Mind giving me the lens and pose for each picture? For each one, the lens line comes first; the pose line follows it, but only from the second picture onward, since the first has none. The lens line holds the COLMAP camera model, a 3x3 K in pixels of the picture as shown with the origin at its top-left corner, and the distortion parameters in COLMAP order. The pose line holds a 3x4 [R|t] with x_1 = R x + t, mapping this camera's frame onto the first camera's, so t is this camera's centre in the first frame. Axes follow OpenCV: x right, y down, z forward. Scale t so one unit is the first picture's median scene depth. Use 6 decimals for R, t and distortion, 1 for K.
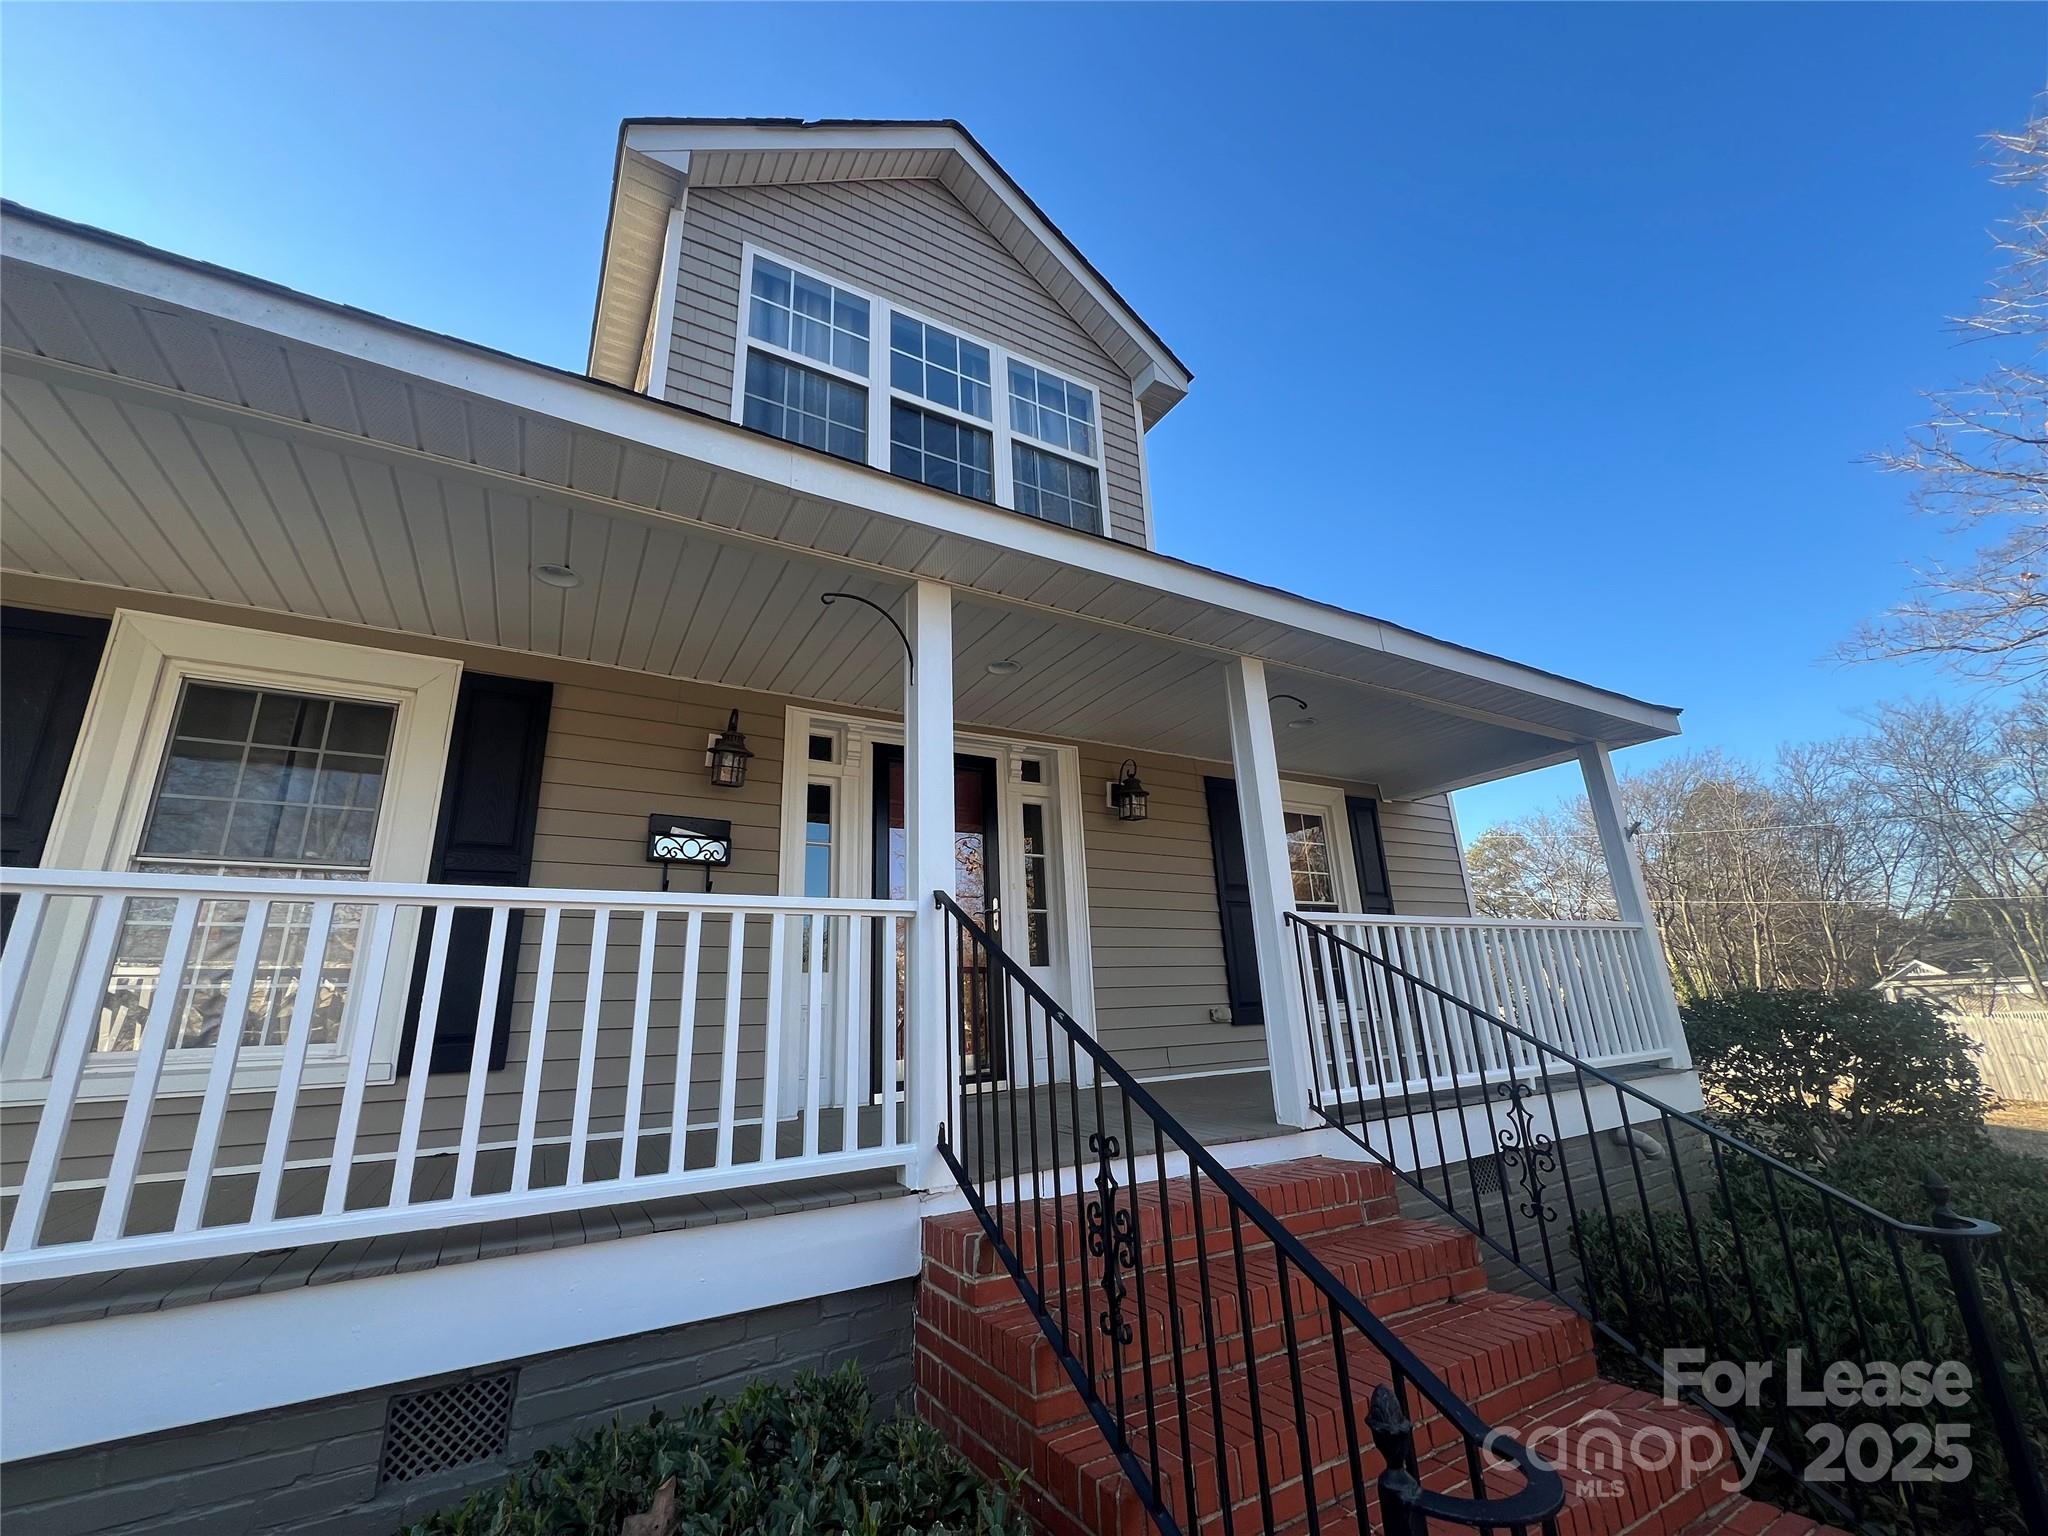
lens RADIAL K [[817.1, 0, 1015.5], [0, 817.1, 767.2], [0, 0, 1]] dist [0.000344, -0.000299]
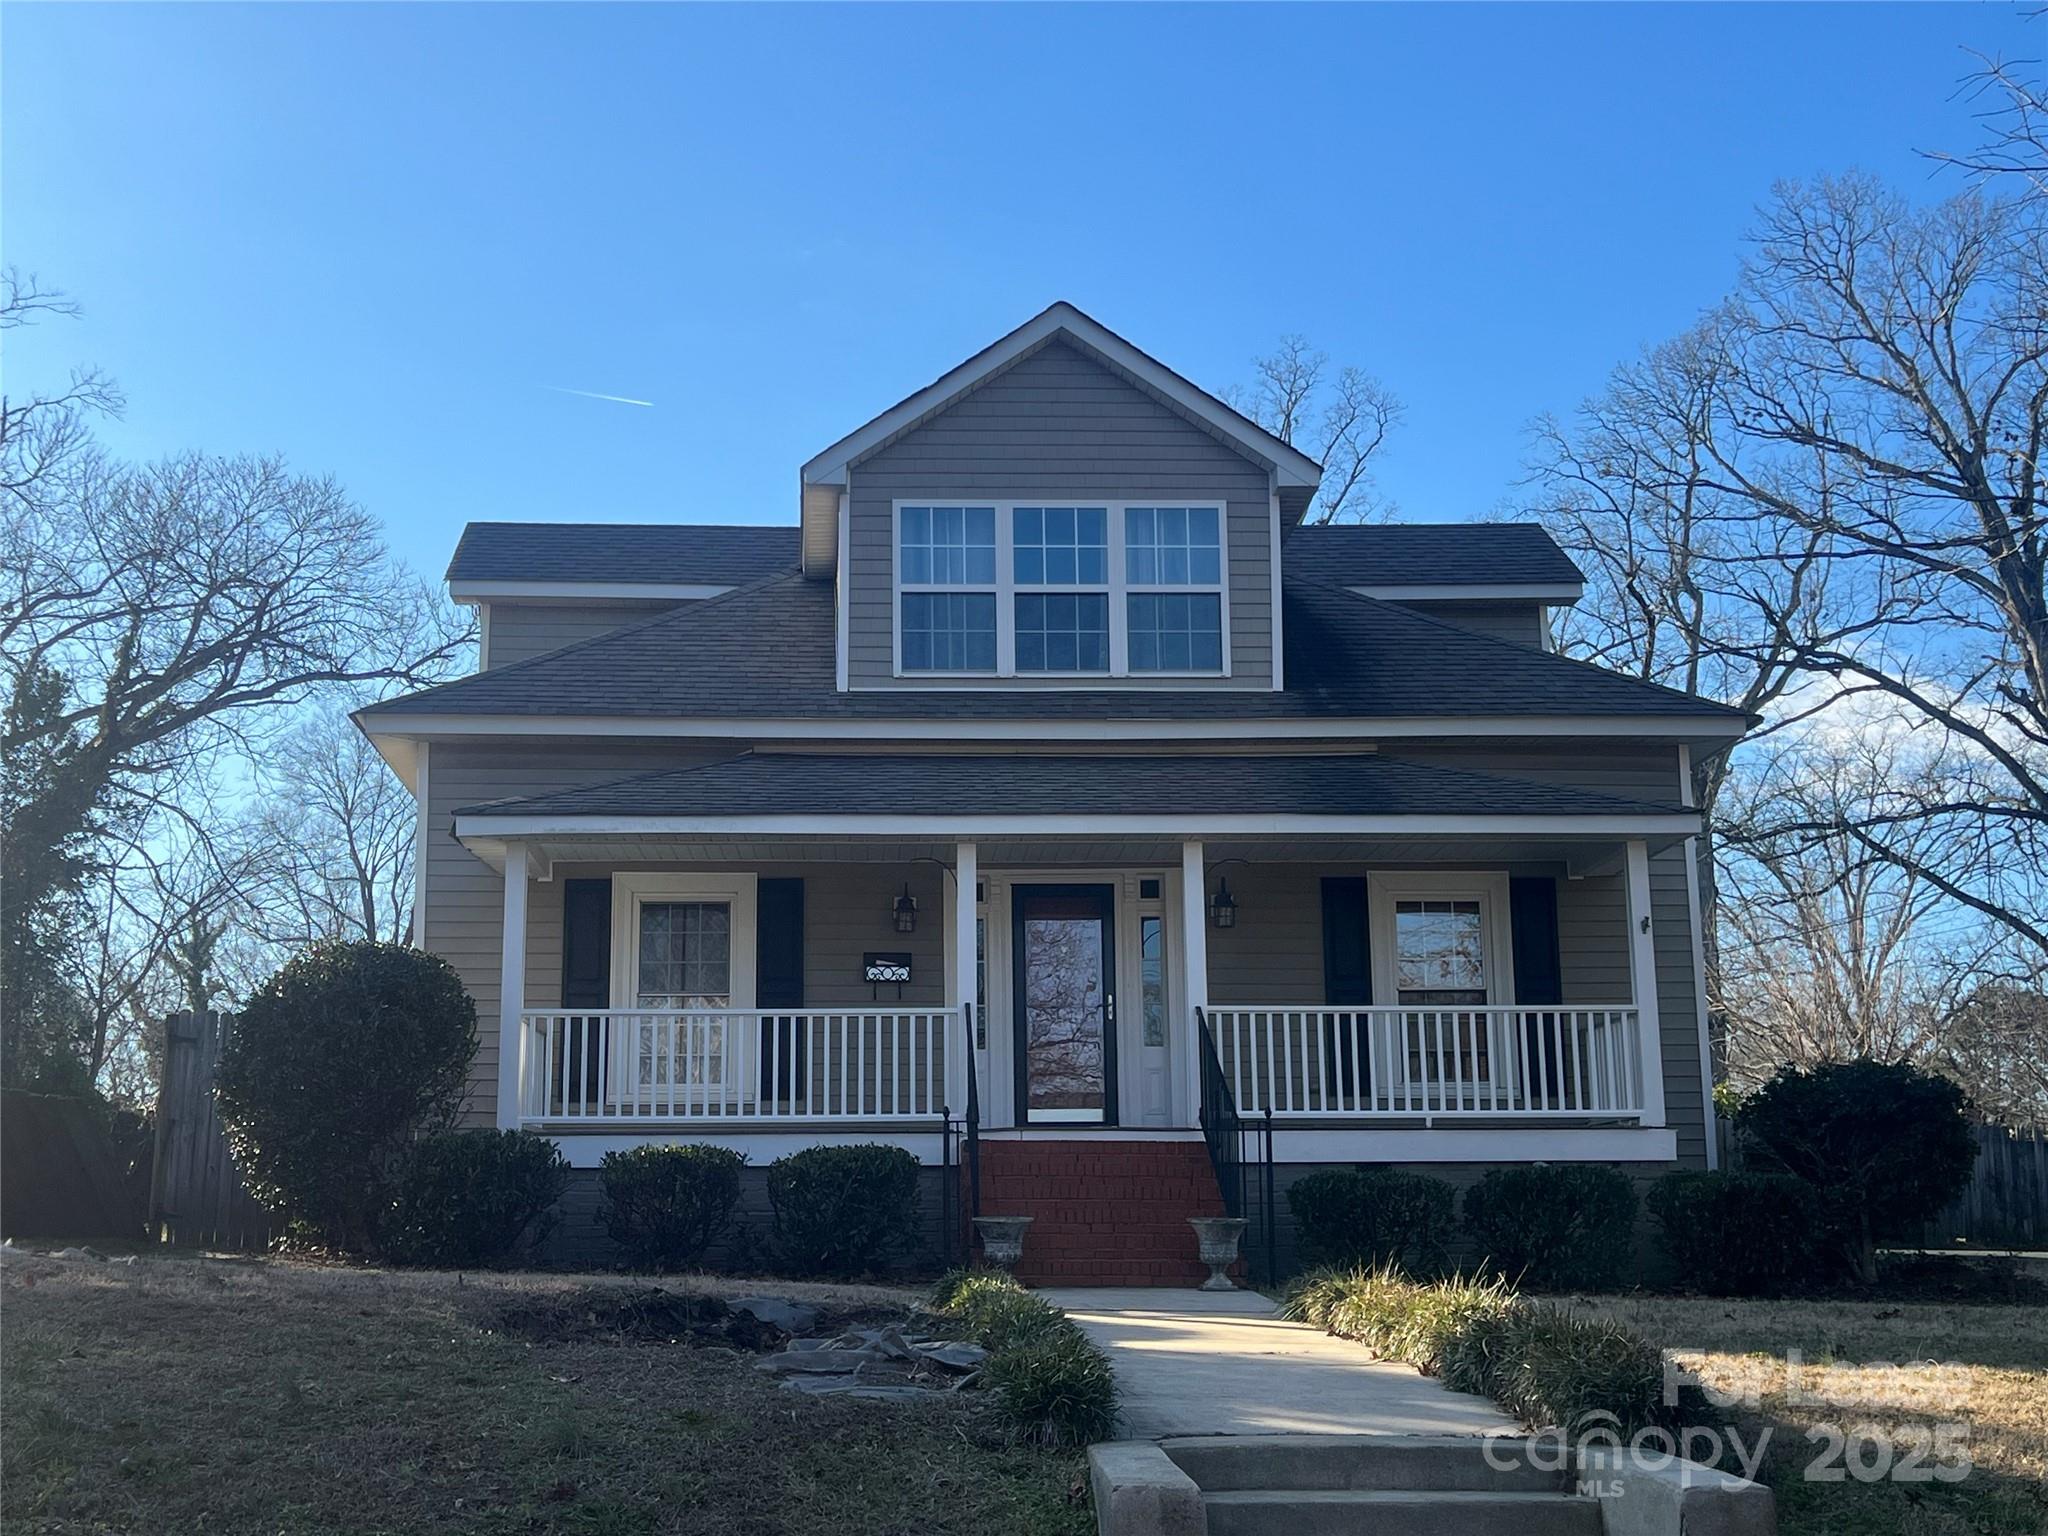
lens RADIAL K [[2614.6, 0, 1019.9], [0, 2614.6, 765.0], [0, 0, 1]] dist [0.018552, 0.006227]
pose [[0.892766, -0.059342, -0.446596, 2.147559], [0.105354, 0.991301, 0.078885, -0.682334], [0.438030, -0.117477, 0.891251, -3.408029]]
